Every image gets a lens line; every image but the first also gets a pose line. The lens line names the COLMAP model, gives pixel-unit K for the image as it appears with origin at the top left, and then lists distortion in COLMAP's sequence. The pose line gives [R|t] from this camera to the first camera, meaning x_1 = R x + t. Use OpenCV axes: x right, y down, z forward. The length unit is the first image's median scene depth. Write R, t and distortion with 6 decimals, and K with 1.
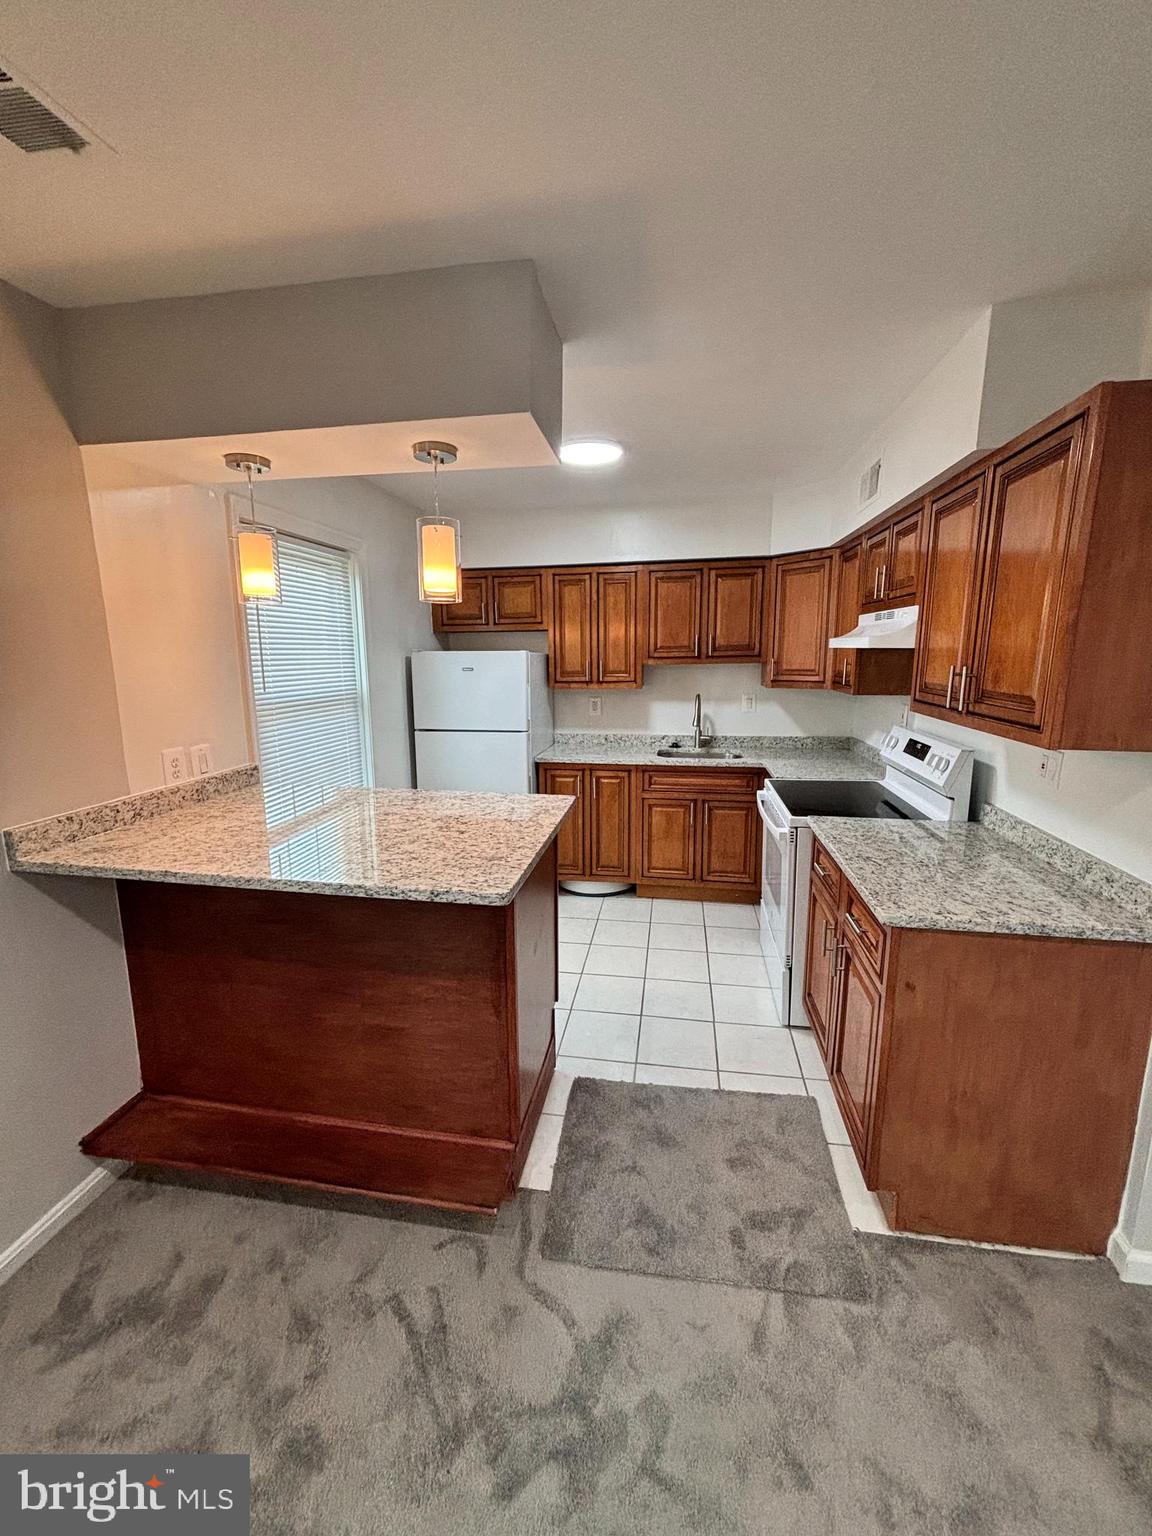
lens RADIAL K [[616.6, 0, 583.3], [0, 616.6, 769.8], [0, 0, 1]] dist [0.001762, 0.000120]
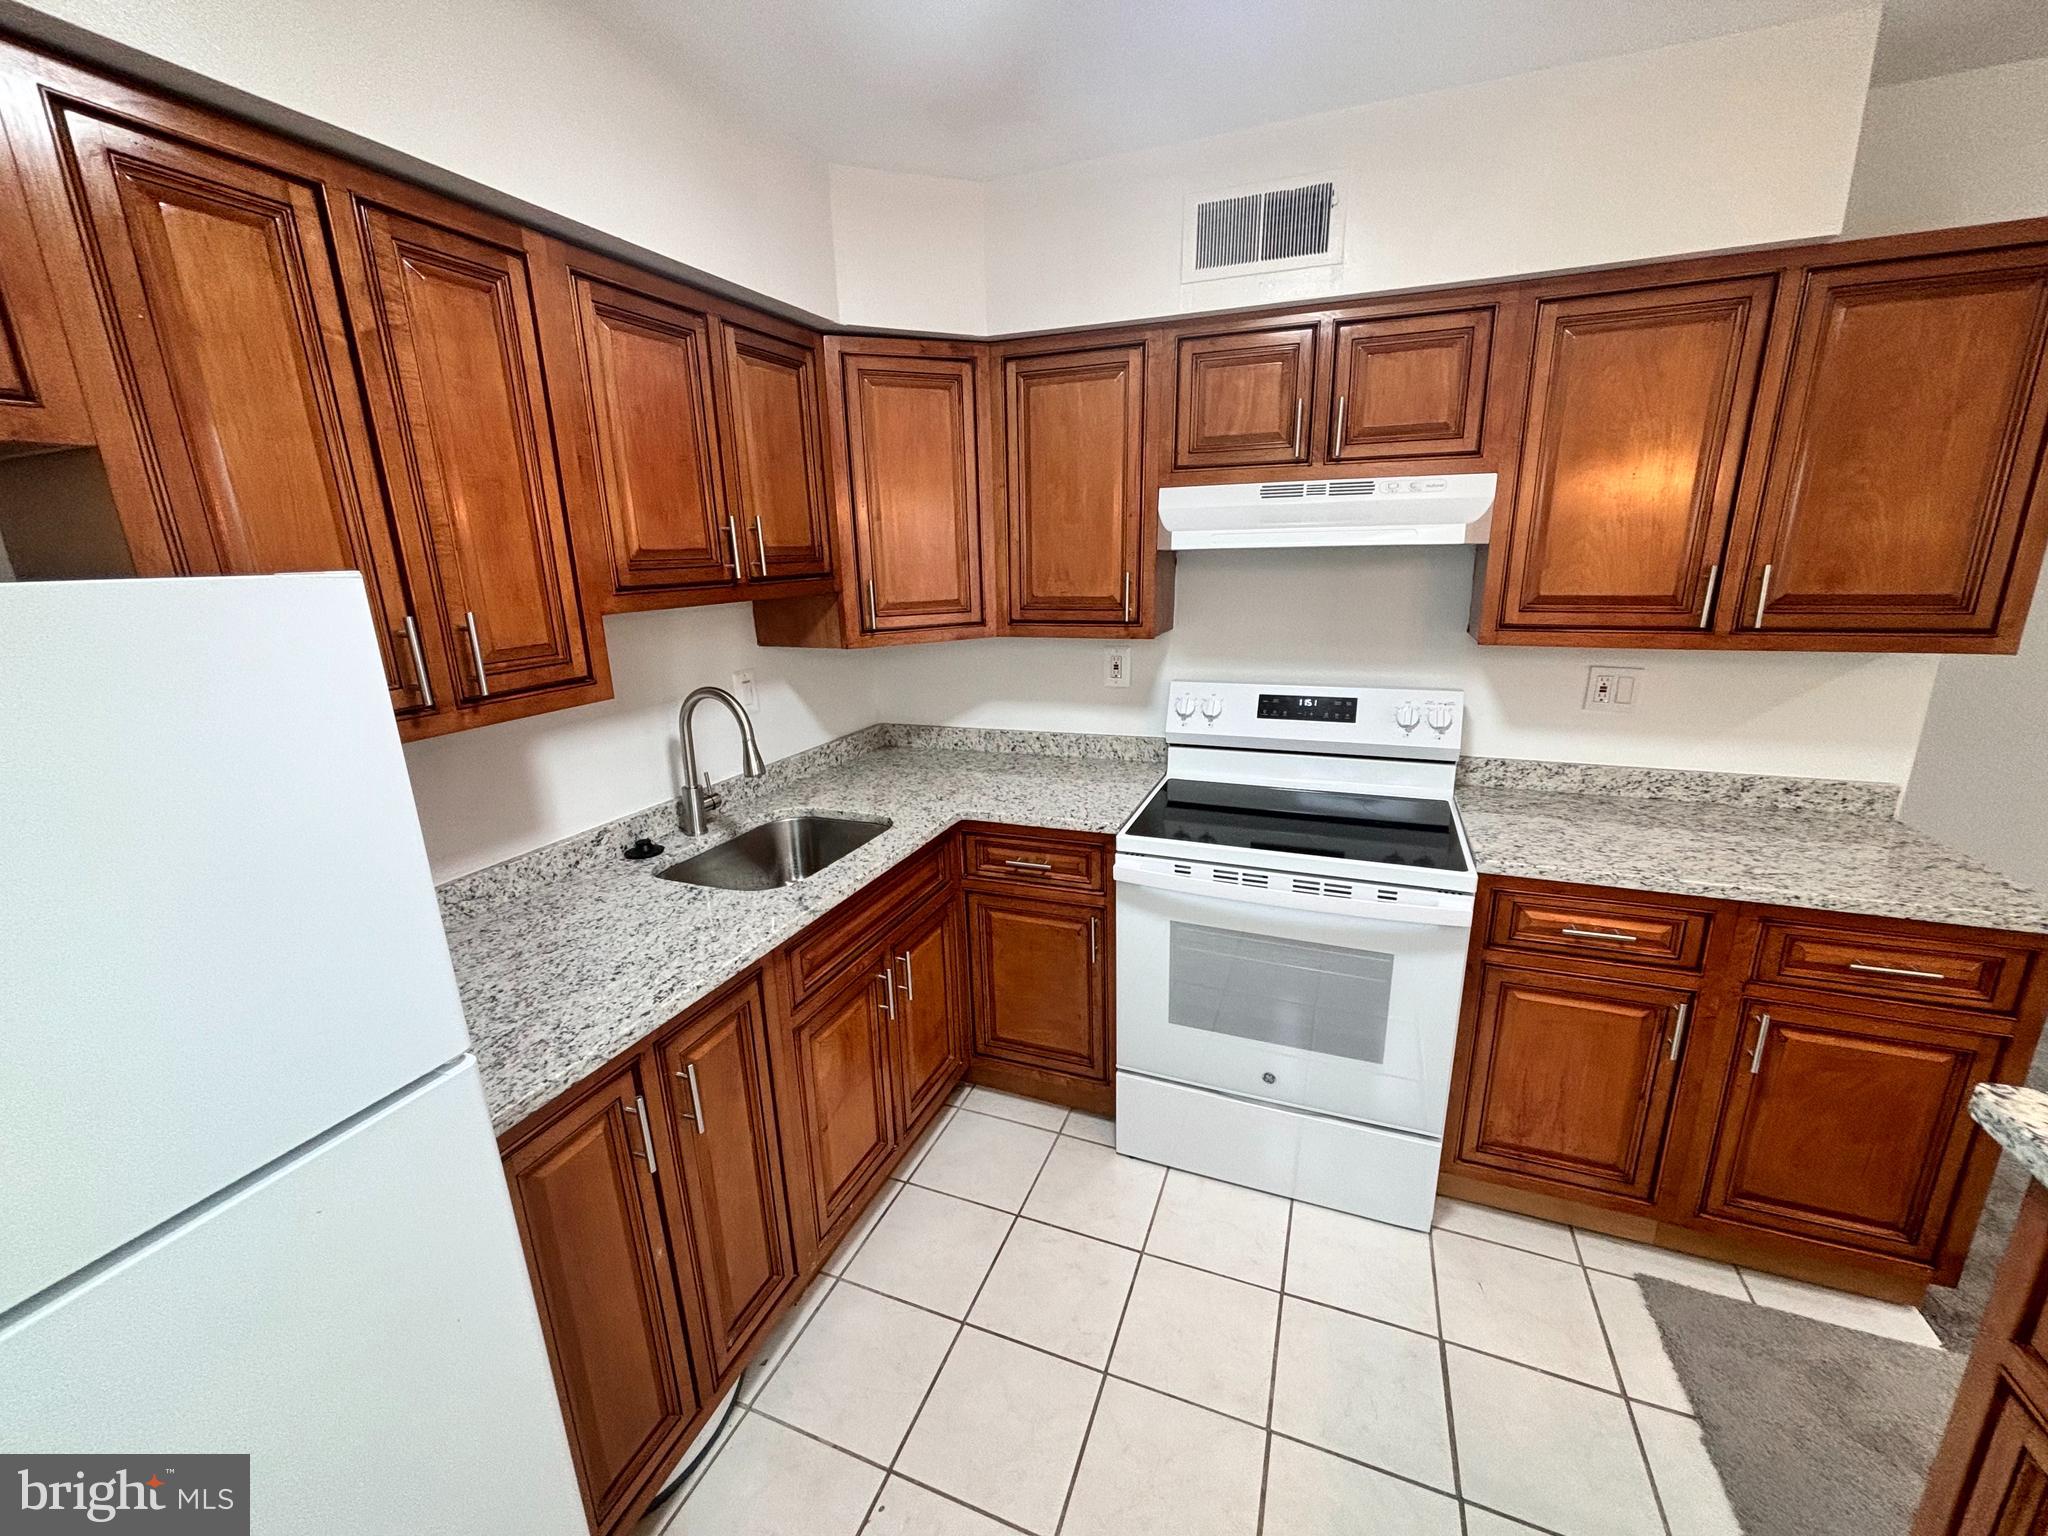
lens RADIAL K [[822.1, 0, 1017.8], [0, 822.1, 766.6], [0, 0, 1]] dist [0.001762, 0.000120]
pose [[0.223378, -0.244358, 0.943606, -0.433945], [0.204651, 0.958247, 0.199702, -0.258798], [-0.953006, 0.148501, 0.264060, 1.341983]]
